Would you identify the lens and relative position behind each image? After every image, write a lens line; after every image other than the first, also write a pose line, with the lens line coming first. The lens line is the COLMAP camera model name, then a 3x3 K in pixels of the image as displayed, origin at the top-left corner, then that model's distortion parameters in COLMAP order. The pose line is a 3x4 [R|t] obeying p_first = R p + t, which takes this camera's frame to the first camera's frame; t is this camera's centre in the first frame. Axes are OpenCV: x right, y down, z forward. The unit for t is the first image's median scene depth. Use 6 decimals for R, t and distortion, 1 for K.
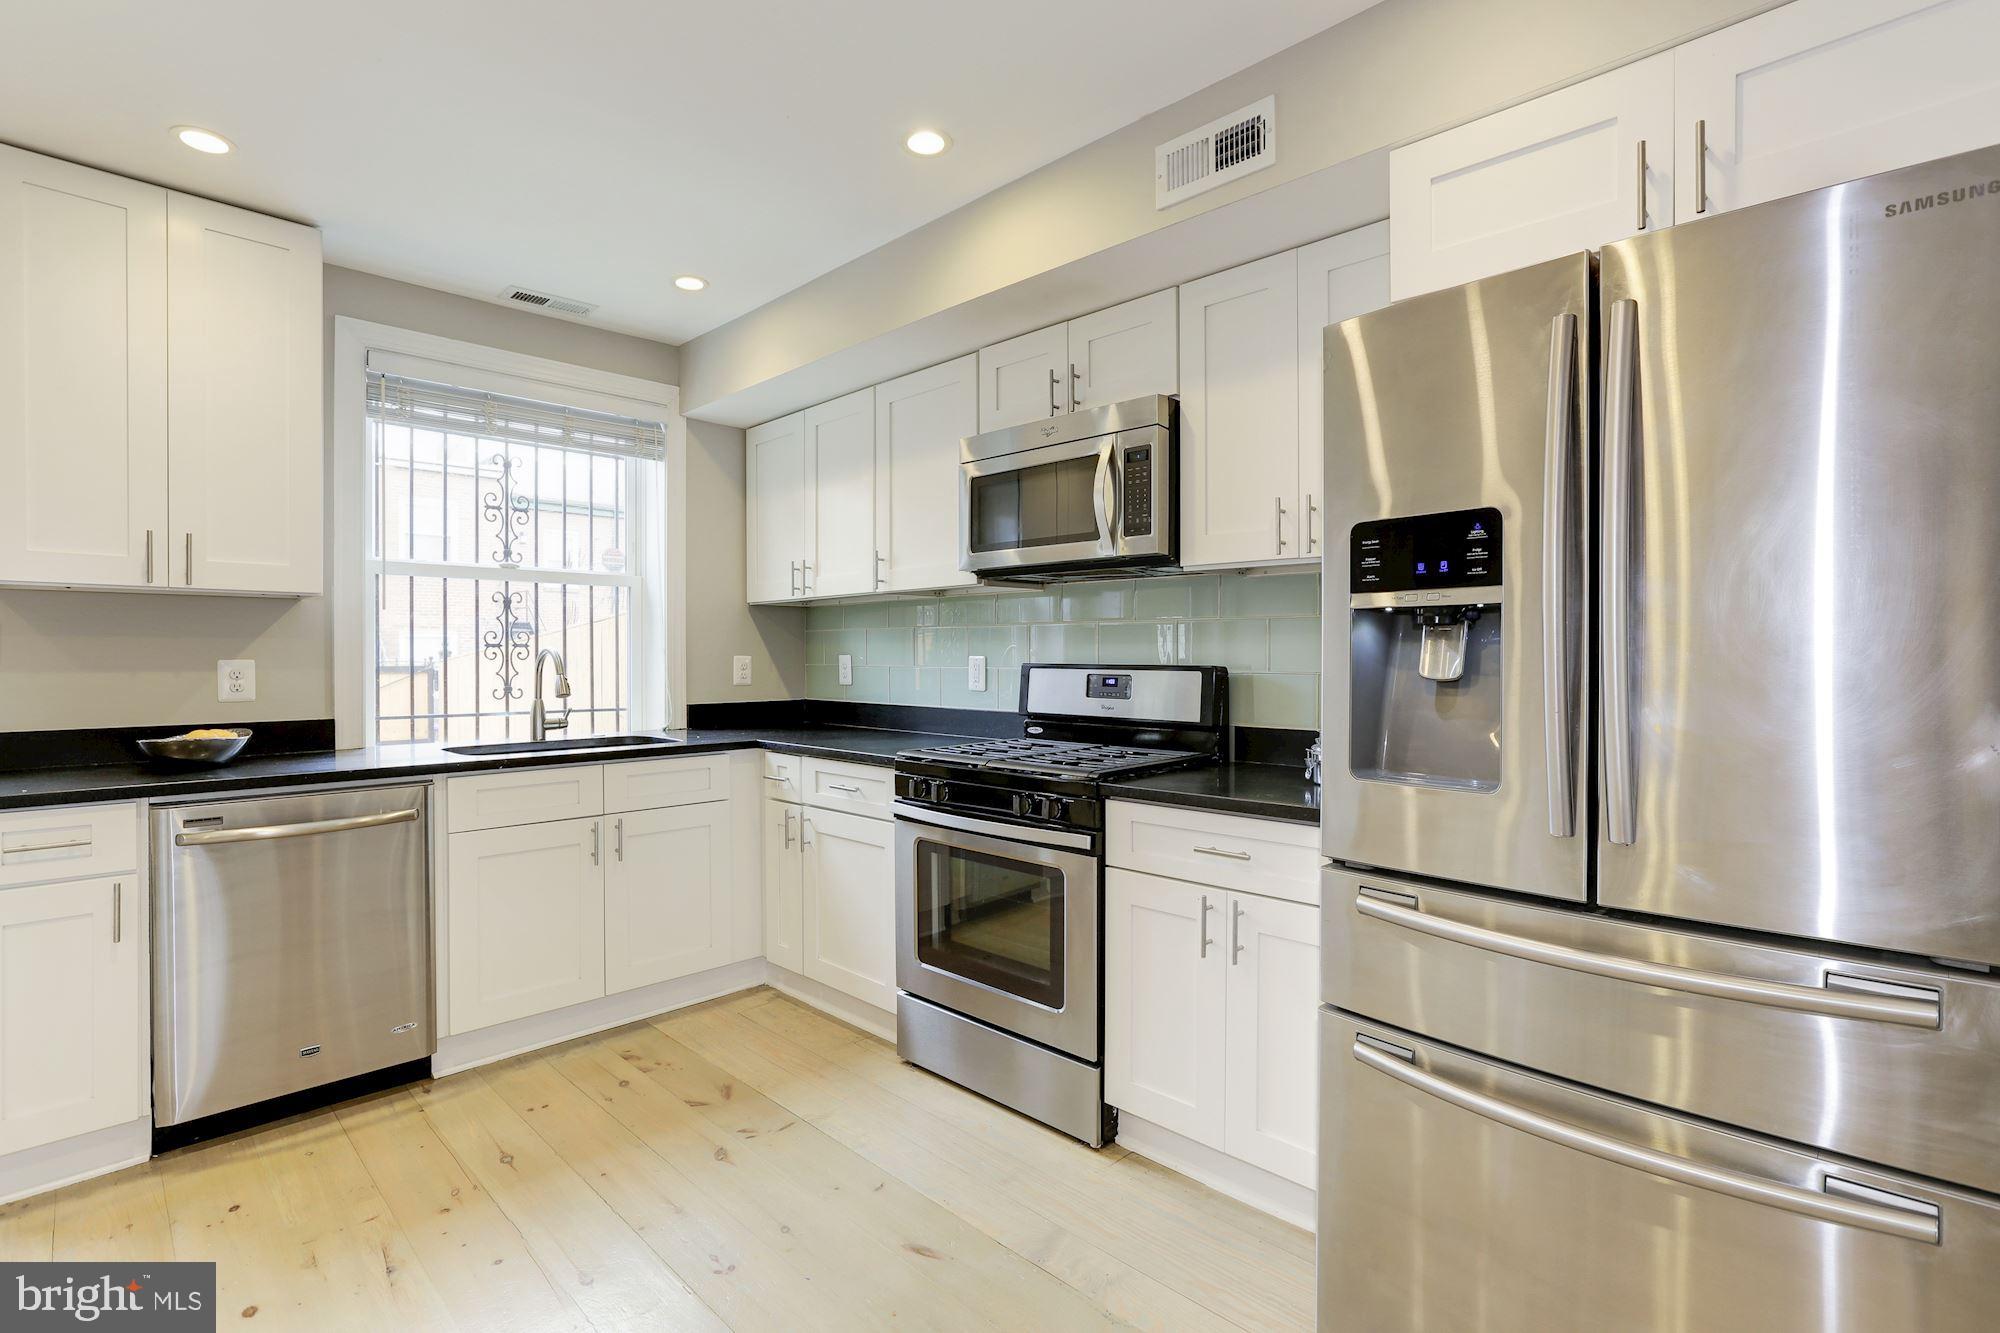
lens RADIAL K [[934.3, 0, 987.7], [0, 934.3, 662.6], [0, 0, 1]] dist [-0.017949, 0.006257]
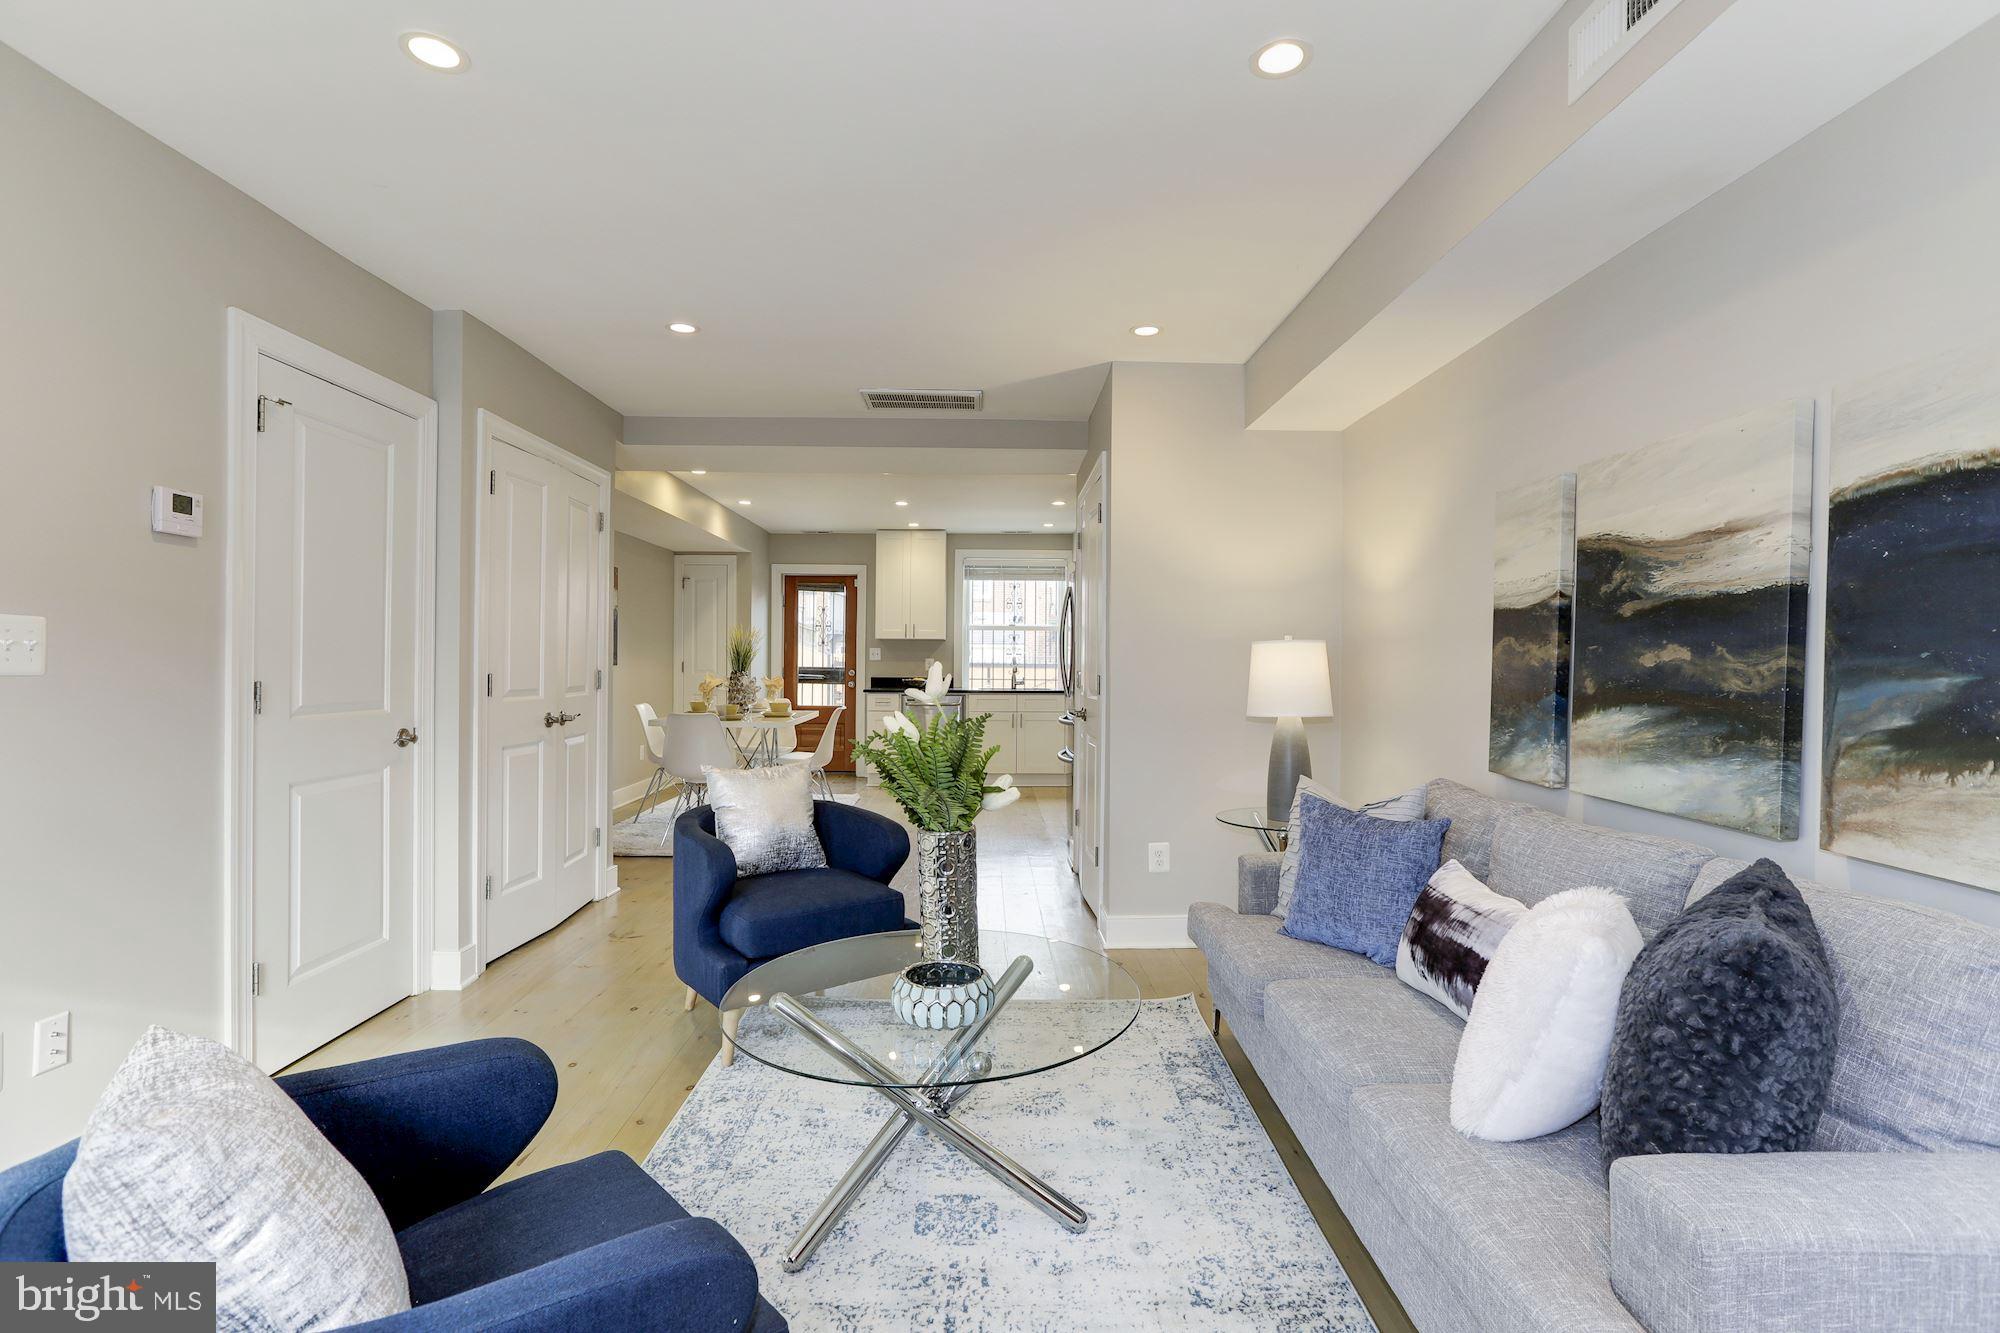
lens RADIAL K [[909.7, 0, 991.5], [0, 909.7, 667.0], [0, 0, 1]] dist [-0.023804, 0.010338]
pose [[0.711105, 0.012209, -0.702979, 1.701960], [-0.013197, 0.999905, 0.004015, 0.011490], [0.702962, 0.006422, 0.711199, -1.211991]]
